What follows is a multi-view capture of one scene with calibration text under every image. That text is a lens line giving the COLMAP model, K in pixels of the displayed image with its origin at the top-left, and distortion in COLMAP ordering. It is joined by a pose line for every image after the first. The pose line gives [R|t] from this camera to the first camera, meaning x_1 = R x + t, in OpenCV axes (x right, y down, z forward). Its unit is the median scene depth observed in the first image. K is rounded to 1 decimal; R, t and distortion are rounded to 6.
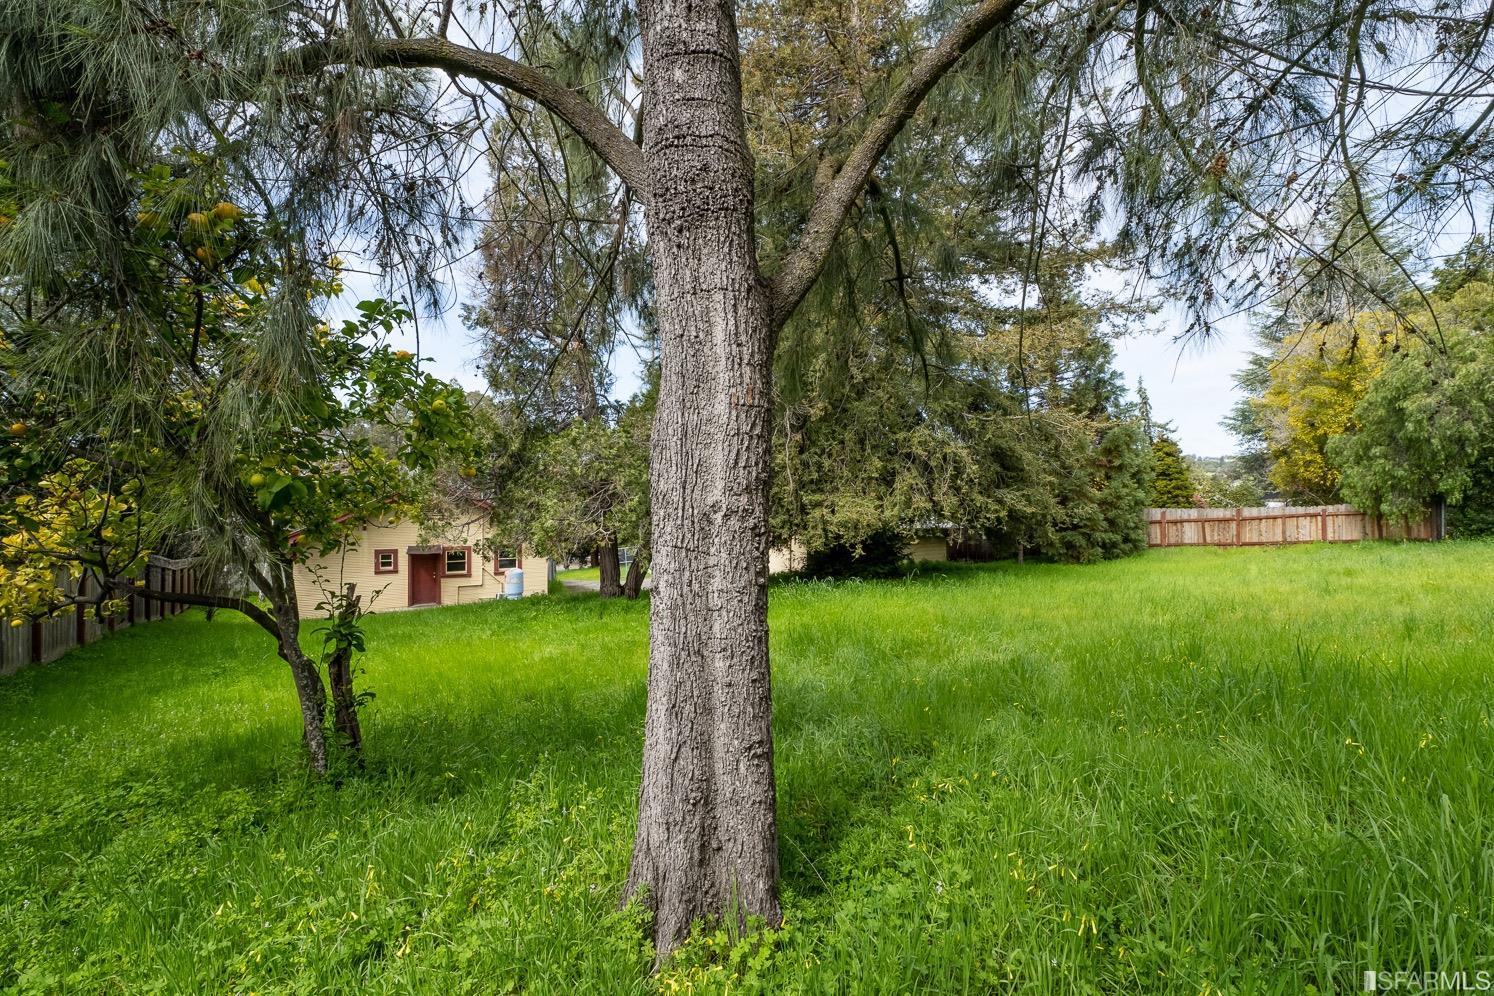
lens RADIAL K [[588.9, 0, 746.3], [0, 588.9, 496.7], [0, 0, 1]] dist [-0.000912, -0.000169]
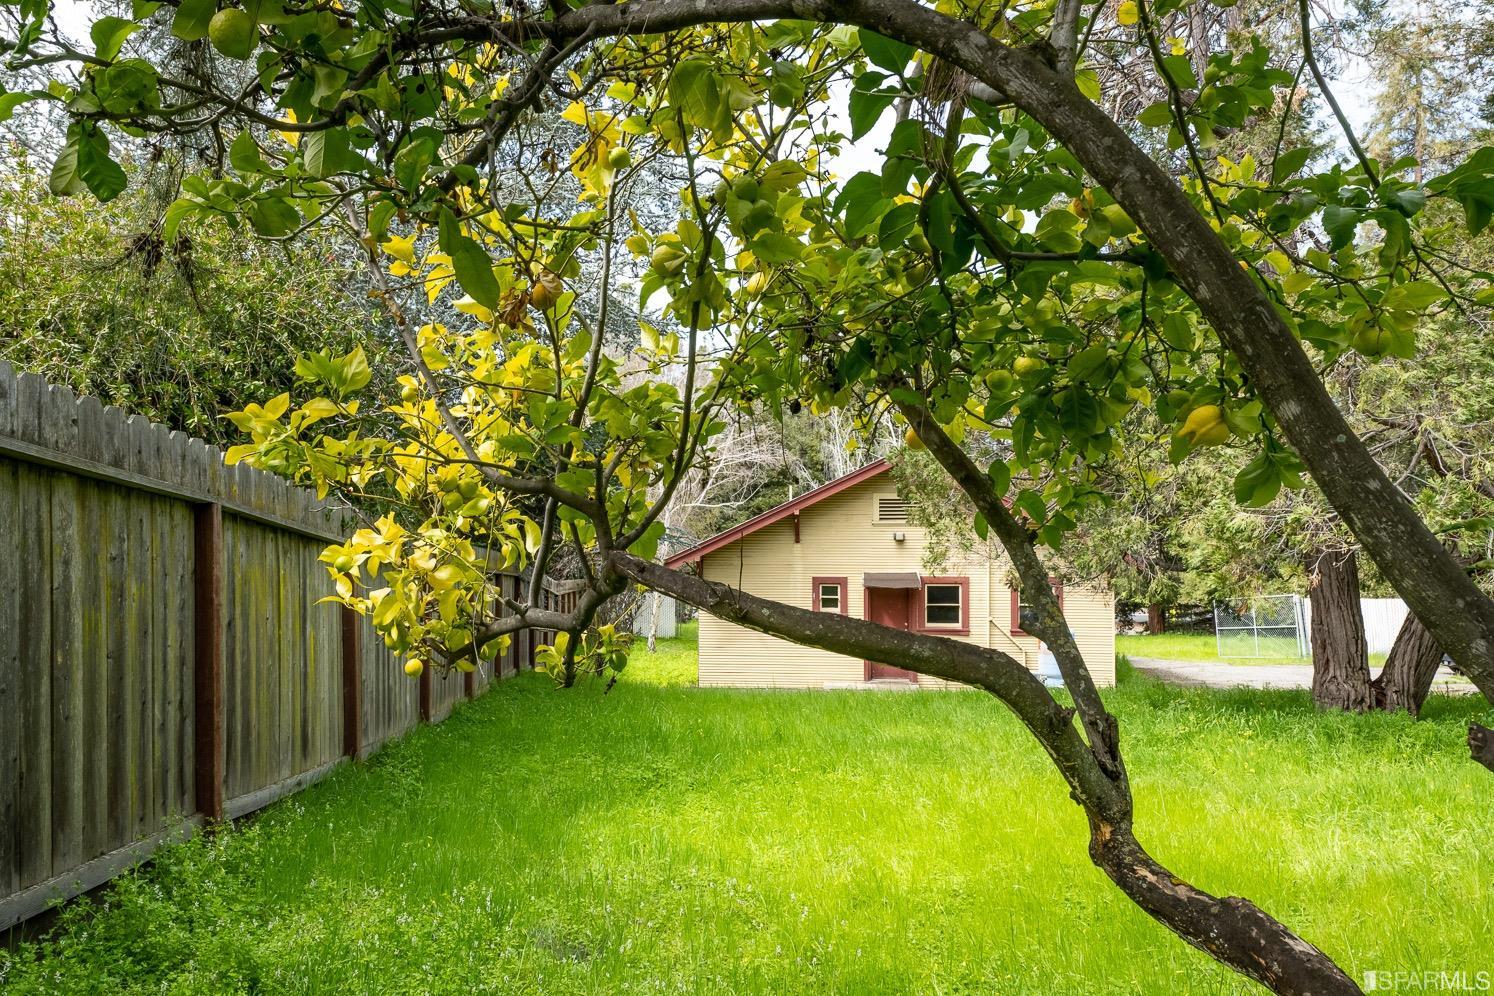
lens RADIAL K [[1047.1, 0, 746.7], [0, 1047.1, 502.6], [0, 0, 1]] dist [0.001061, 0.000008]
pose [[0.839794, -0.001507, -0.542904, -0.227625], [-0.000025, 0.999996, -0.002815, 0.035628], [0.542906, 0.002378, 0.839790, 0.179324]]
